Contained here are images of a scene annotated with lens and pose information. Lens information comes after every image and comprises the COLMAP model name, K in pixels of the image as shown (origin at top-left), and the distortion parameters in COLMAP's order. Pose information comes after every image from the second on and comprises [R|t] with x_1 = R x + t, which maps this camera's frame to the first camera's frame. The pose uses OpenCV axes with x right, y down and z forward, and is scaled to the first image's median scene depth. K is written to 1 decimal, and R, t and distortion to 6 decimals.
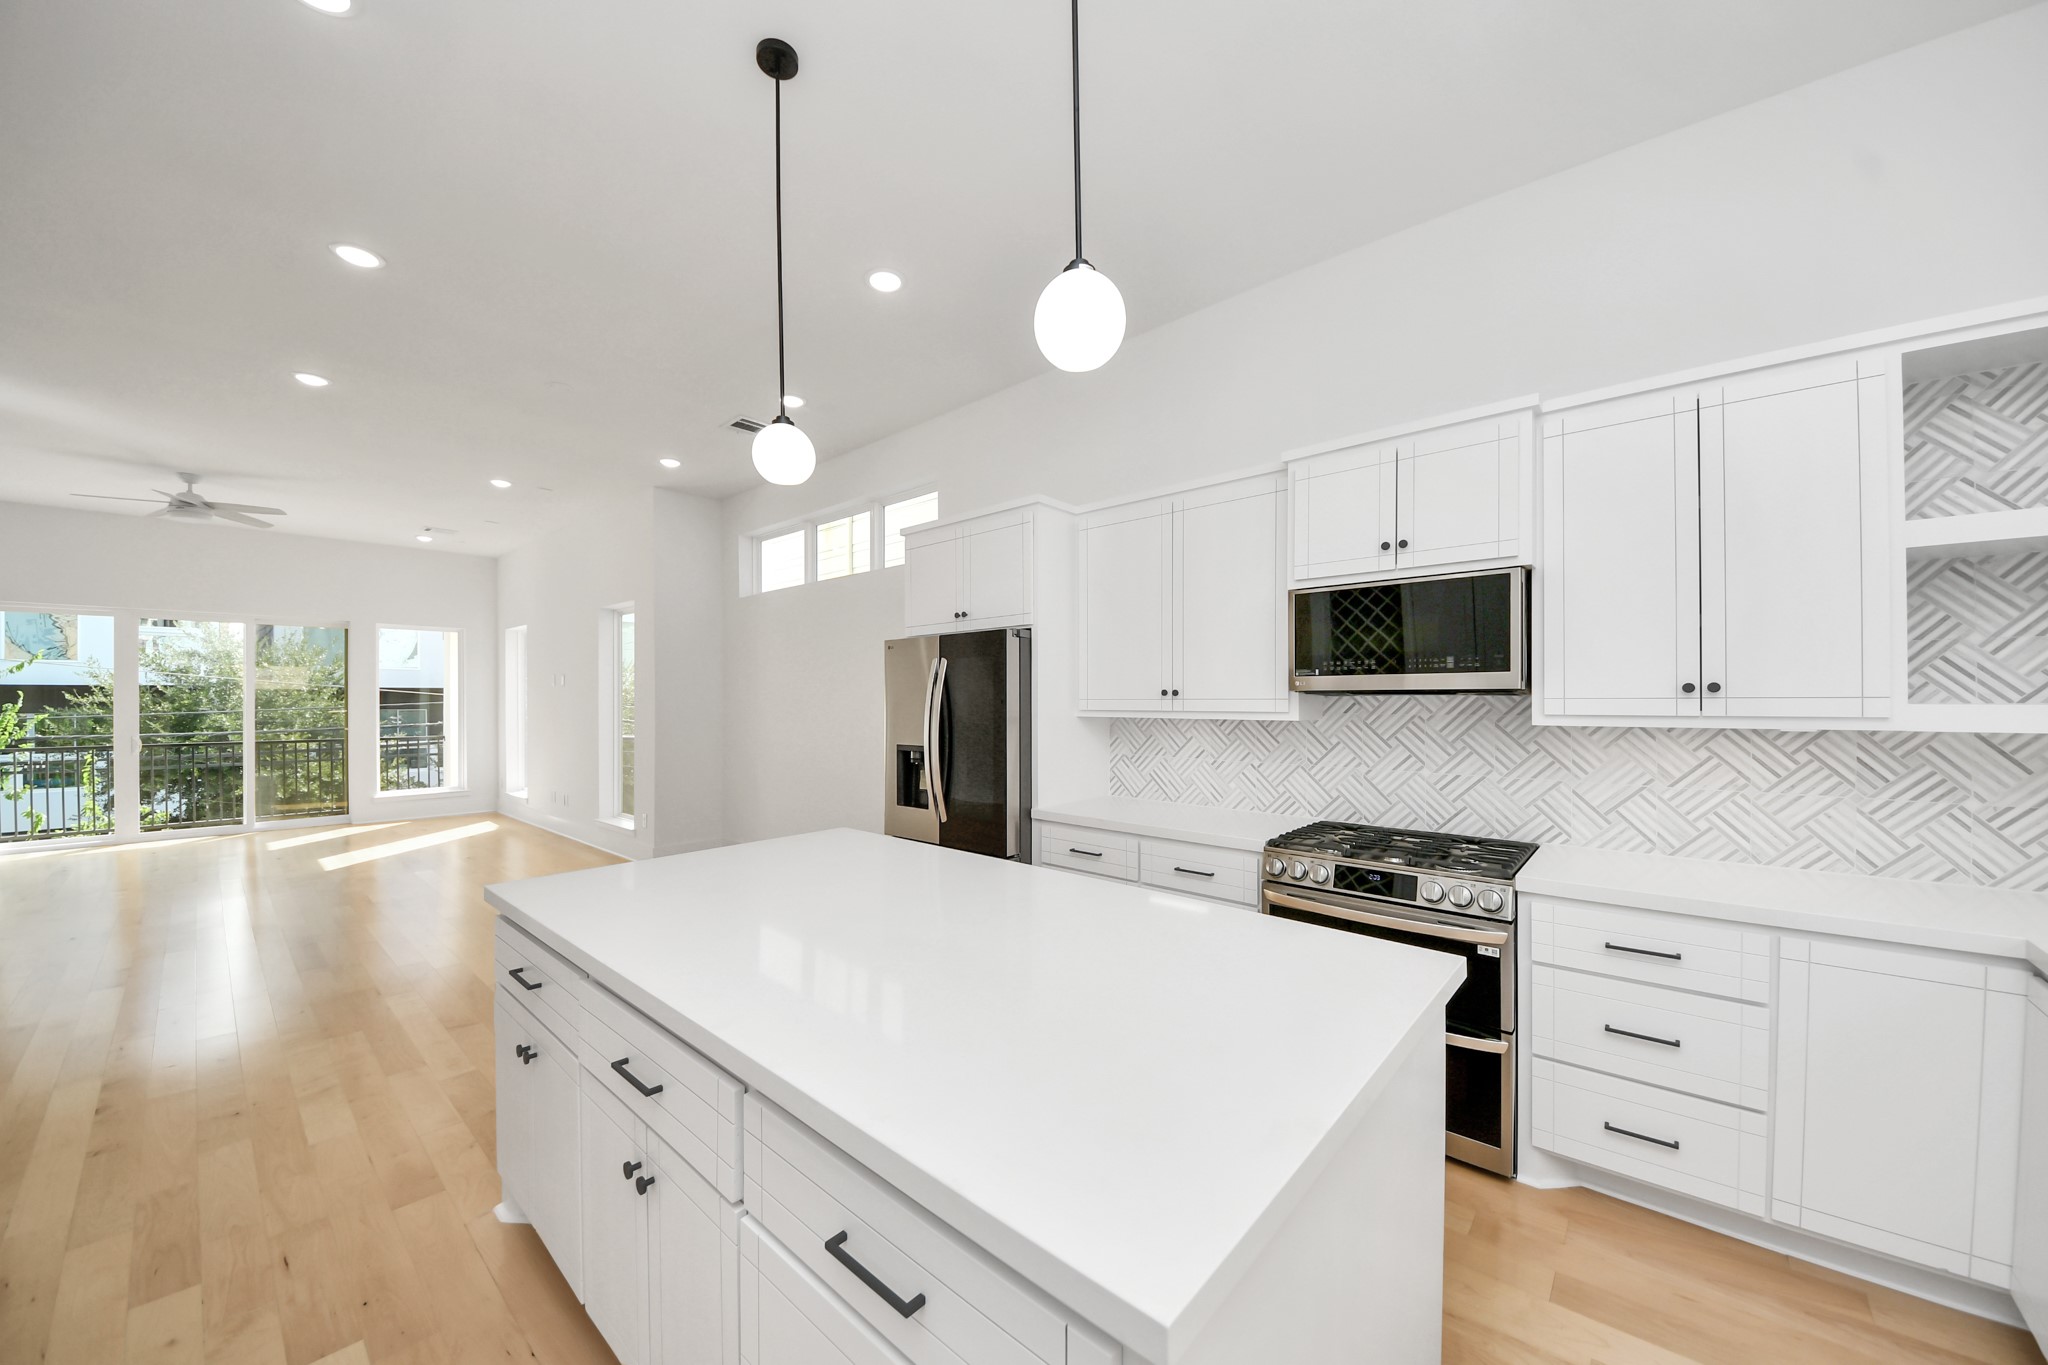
lens RADIAL K [[731.5, 0, 993.3], [0, 731.5, 701.2], [0, 0, 1]] dist [-0.005955, -0.006738]
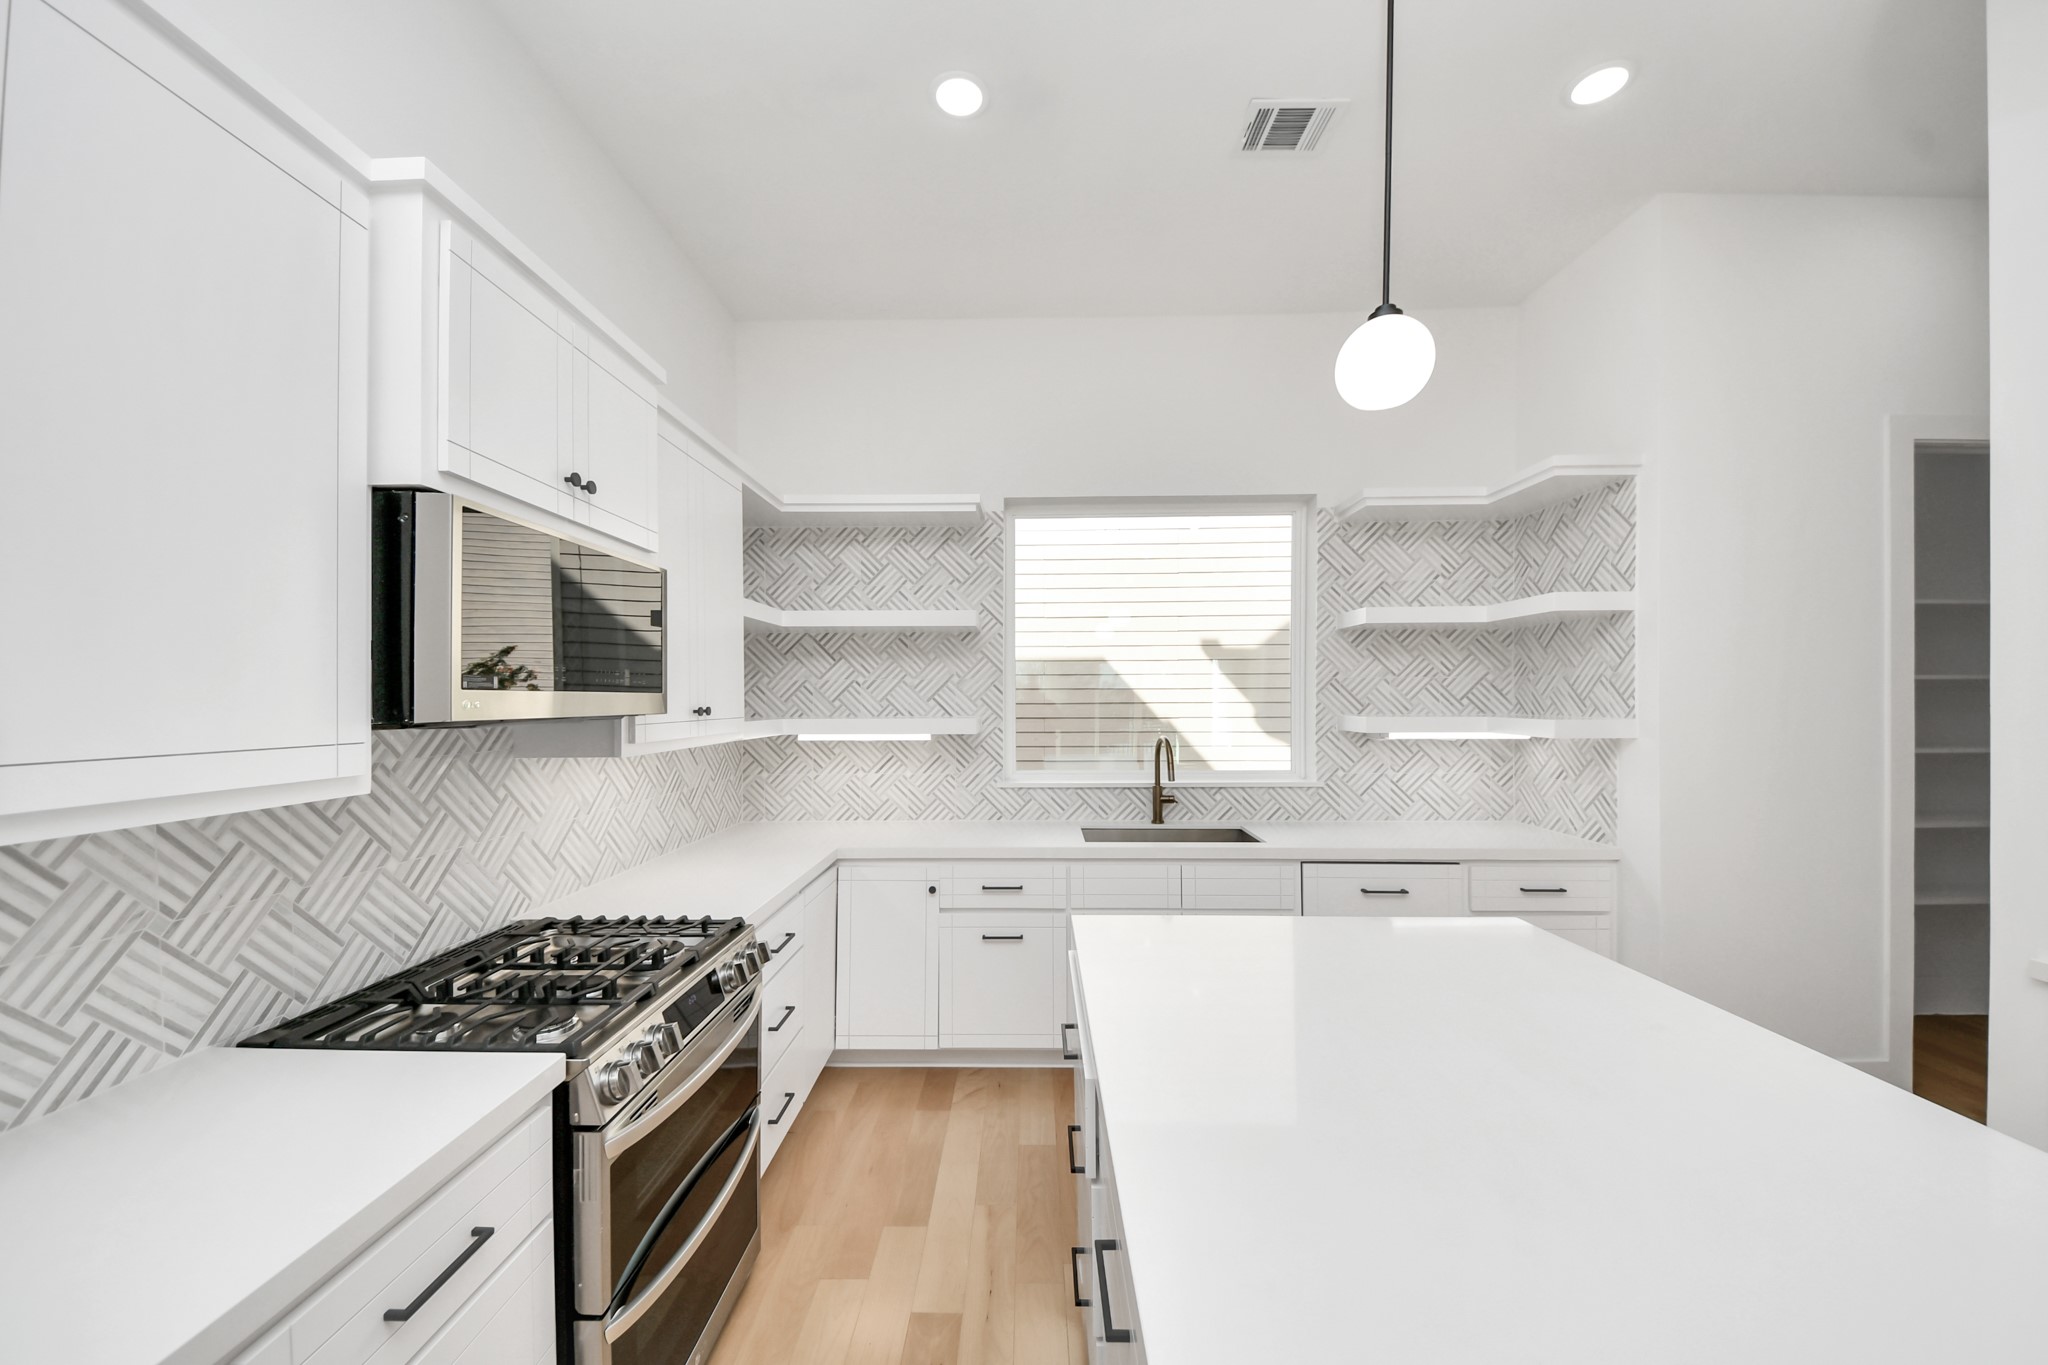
lens RADIAL K [[731.5, 0, 1019.5], [0, 731.5, 695.5], [0, 0, 1]] dist [-0.005955, -0.006738]
pose [[-0.663525, 0.008957, 0.748100, -0.149539], [0.007638, 0.999957, -0.005198, -0.026480], [-0.748115, 0.002265, -0.663565, 1.090416]]
